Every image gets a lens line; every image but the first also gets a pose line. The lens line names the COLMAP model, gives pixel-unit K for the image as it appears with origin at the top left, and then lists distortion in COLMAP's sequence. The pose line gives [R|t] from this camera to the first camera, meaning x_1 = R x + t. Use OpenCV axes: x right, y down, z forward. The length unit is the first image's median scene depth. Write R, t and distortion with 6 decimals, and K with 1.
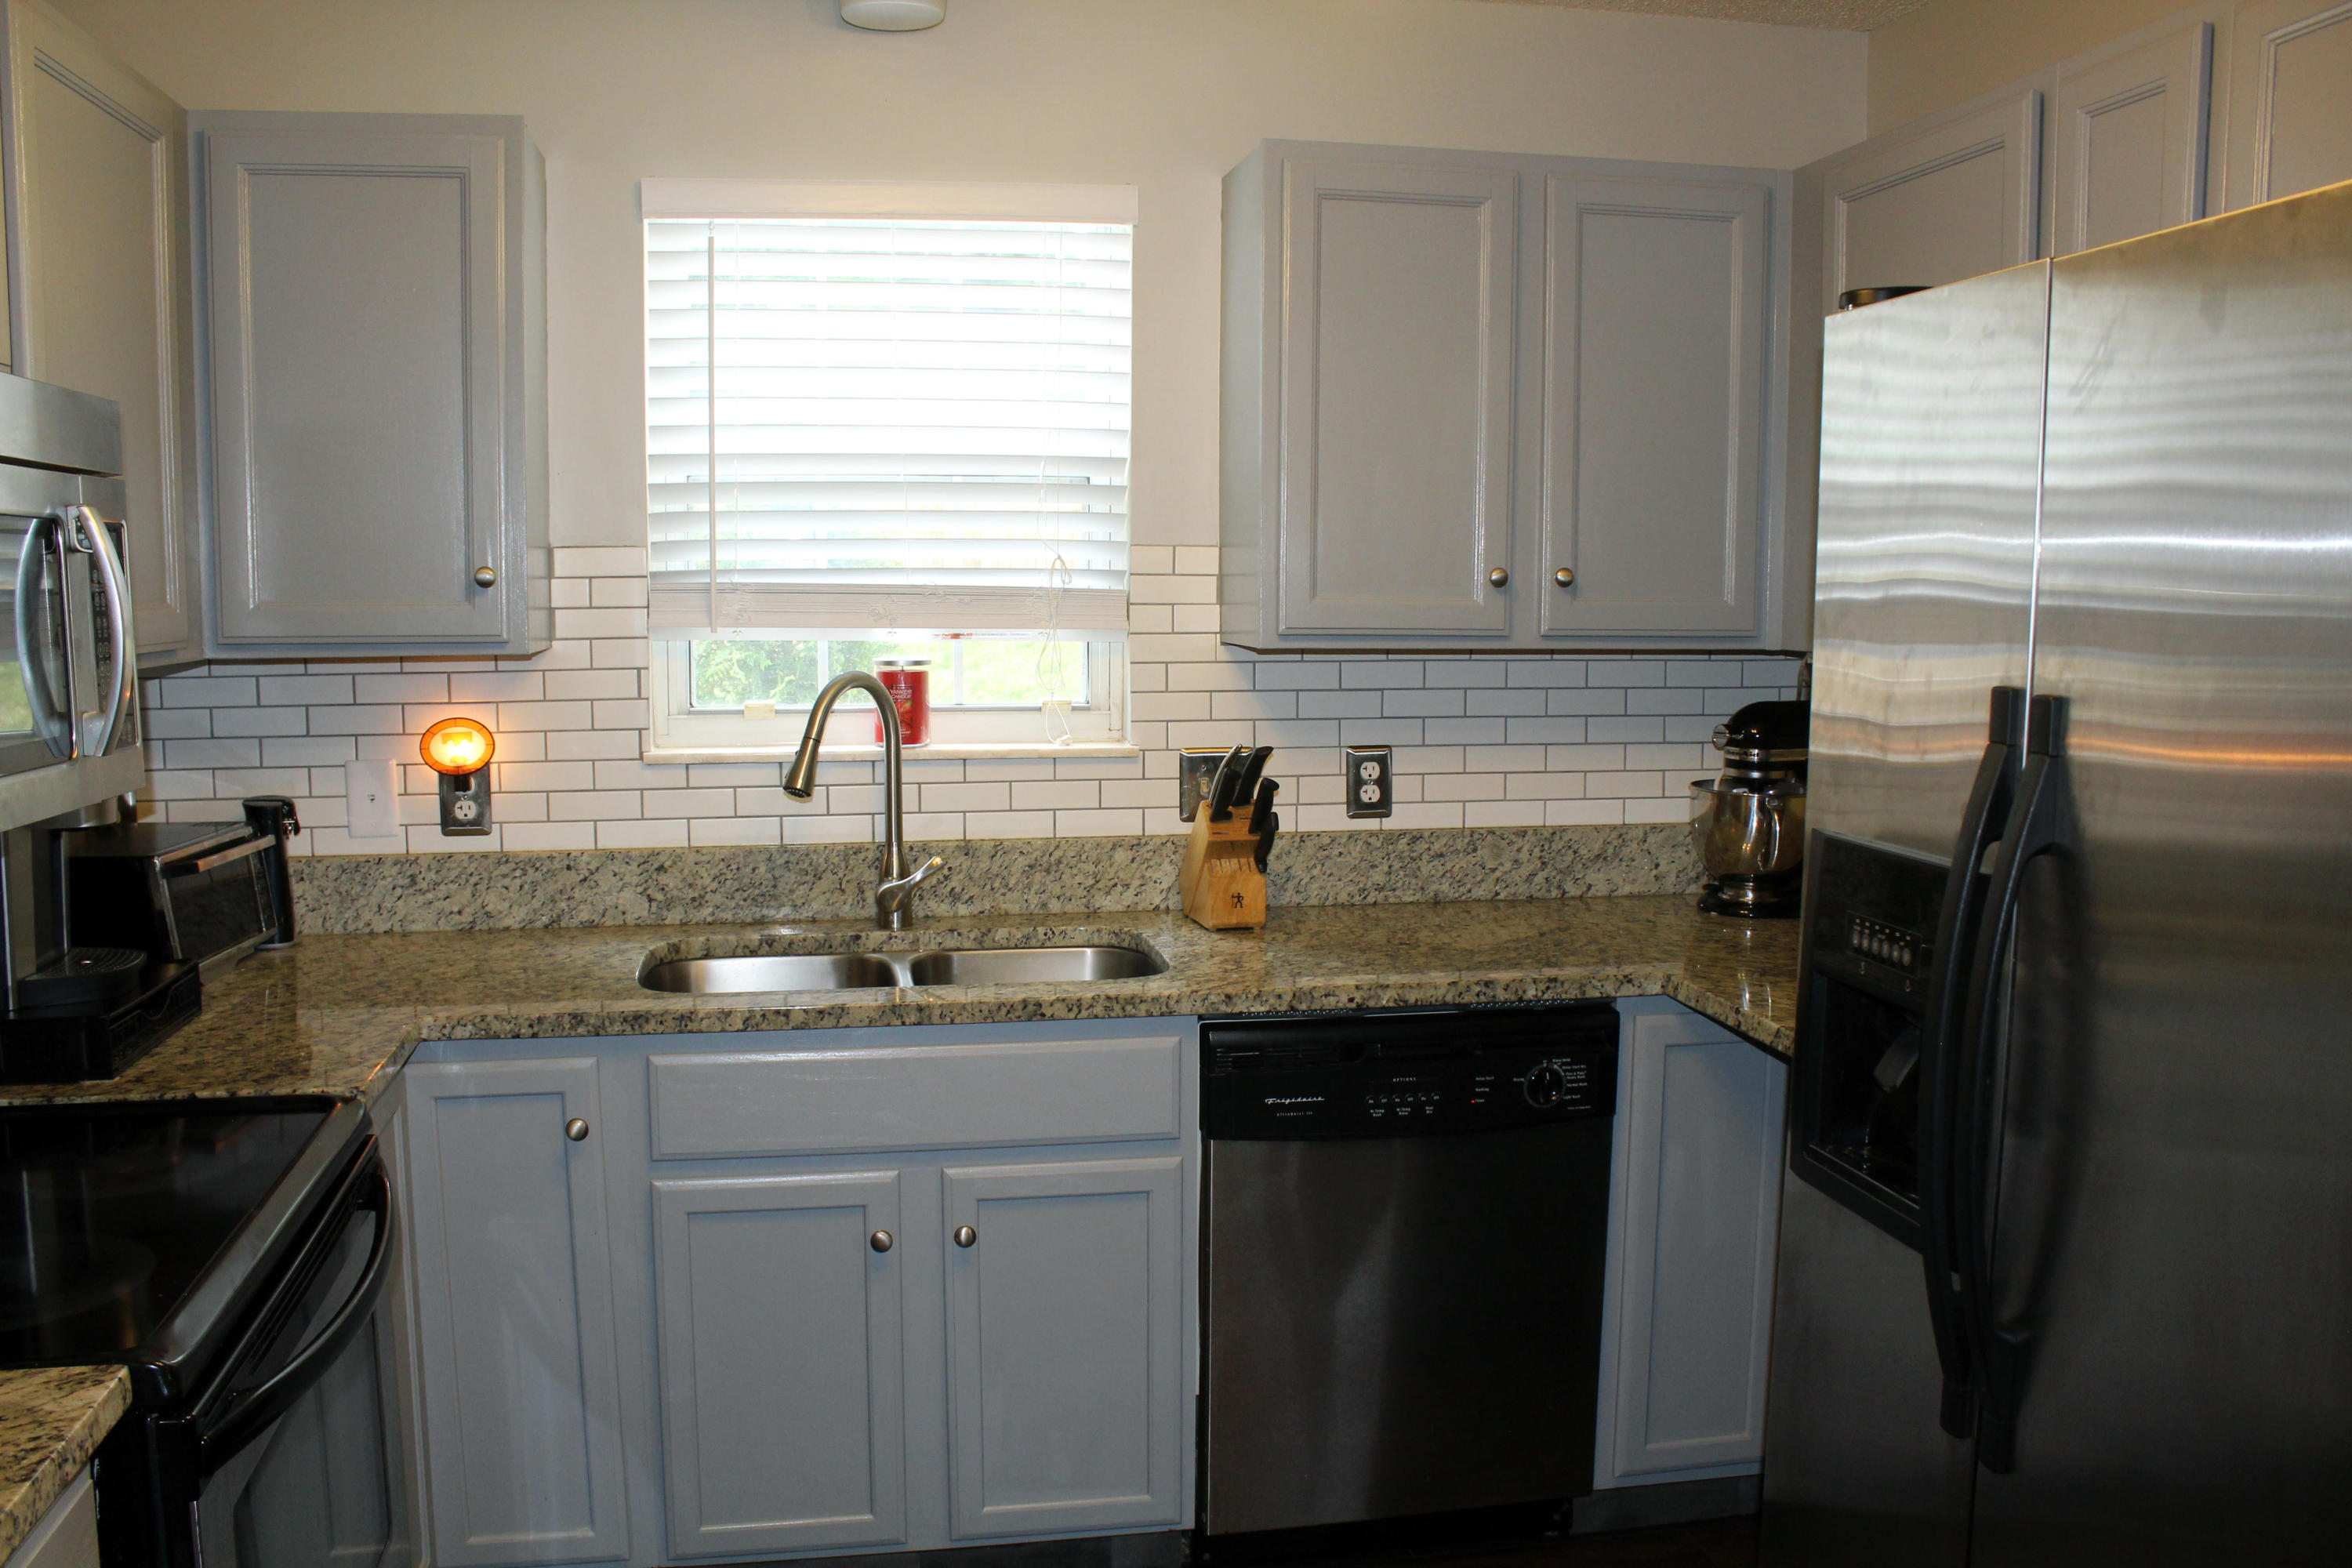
lens RADIAL K [[2041.6, 0, 1176.0], [0, 2041.6, 784.0], [0, 0, 1]] dist [-0.089320, 0.005526]
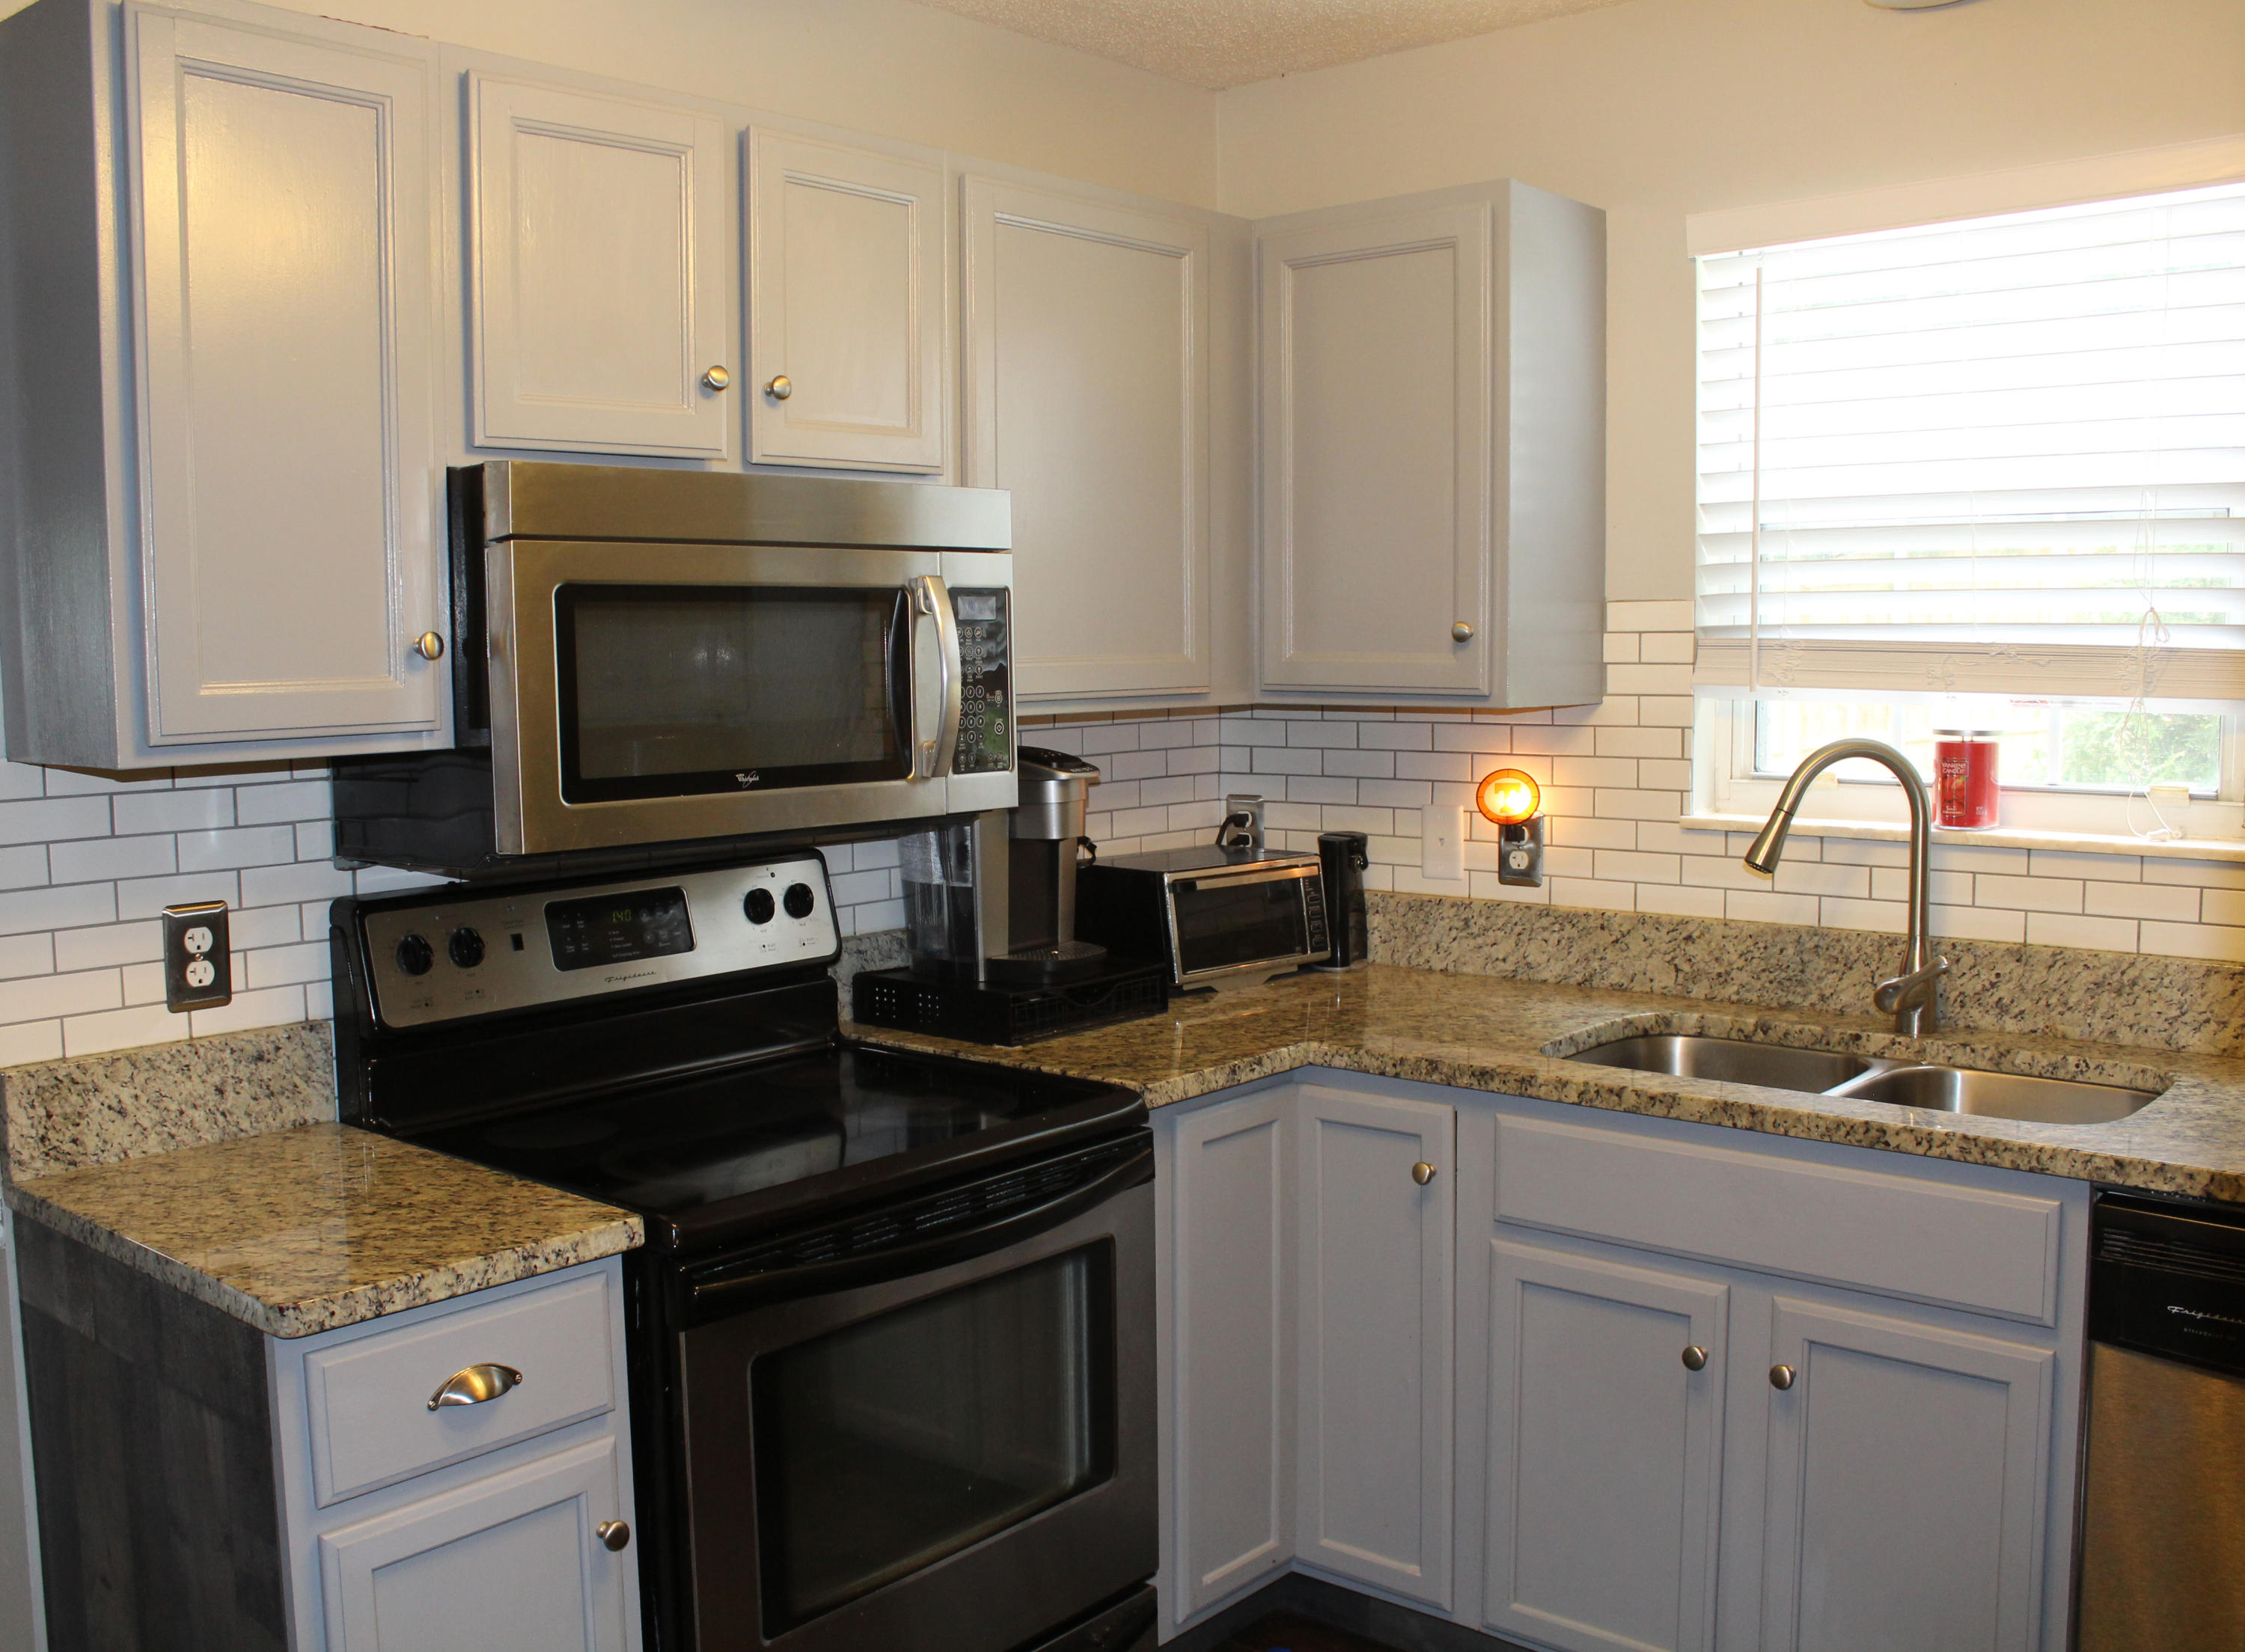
lens RADIAL K [[2217.4, 0, 1122.5], [0, 2217.4, 826.0], [0, 0, 1]] dist [-0.144307, 0.190651]
pose [[0.612330, 0.063745, -0.788029, 0.395866], [-0.074910, 0.996938, 0.022435, -0.014195], [0.787046, 0.045294, 0.615230, 0.157736]]
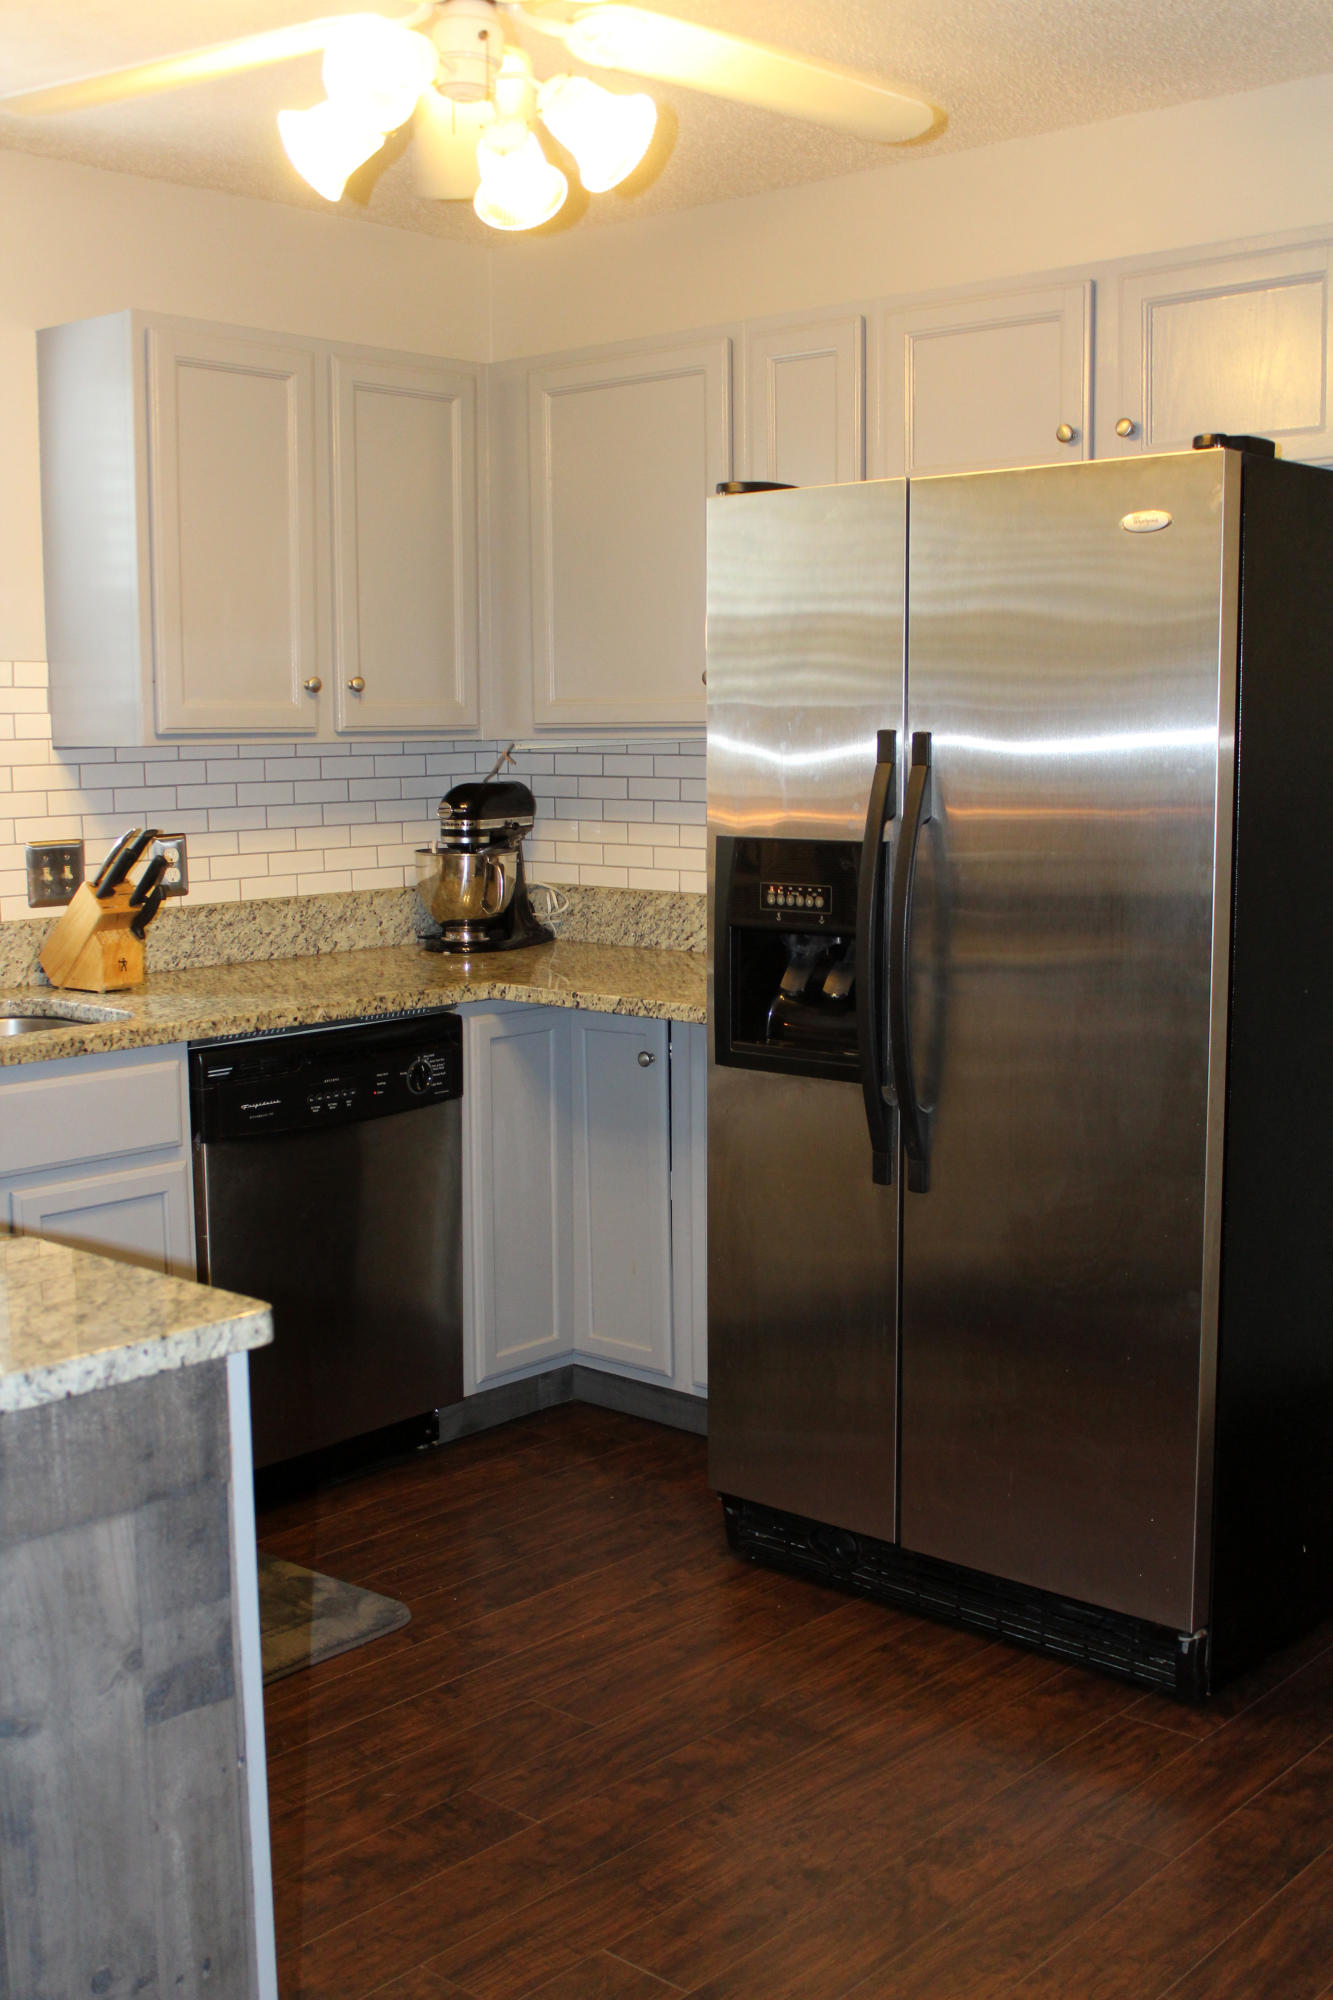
lens RADIAL K [[2235.6, 0, 666.5], [0, 2235.6, 1000.0], [0, 0, 1]] dist [-0.002732, 0.010282]
pose [[0.800986, -0.090013, 0.591877, -0.494445], [0.080072, 0.995857, 0.043089, 0.048456], [-0.593304, 0.012879, 0.804876, -0.219003]]
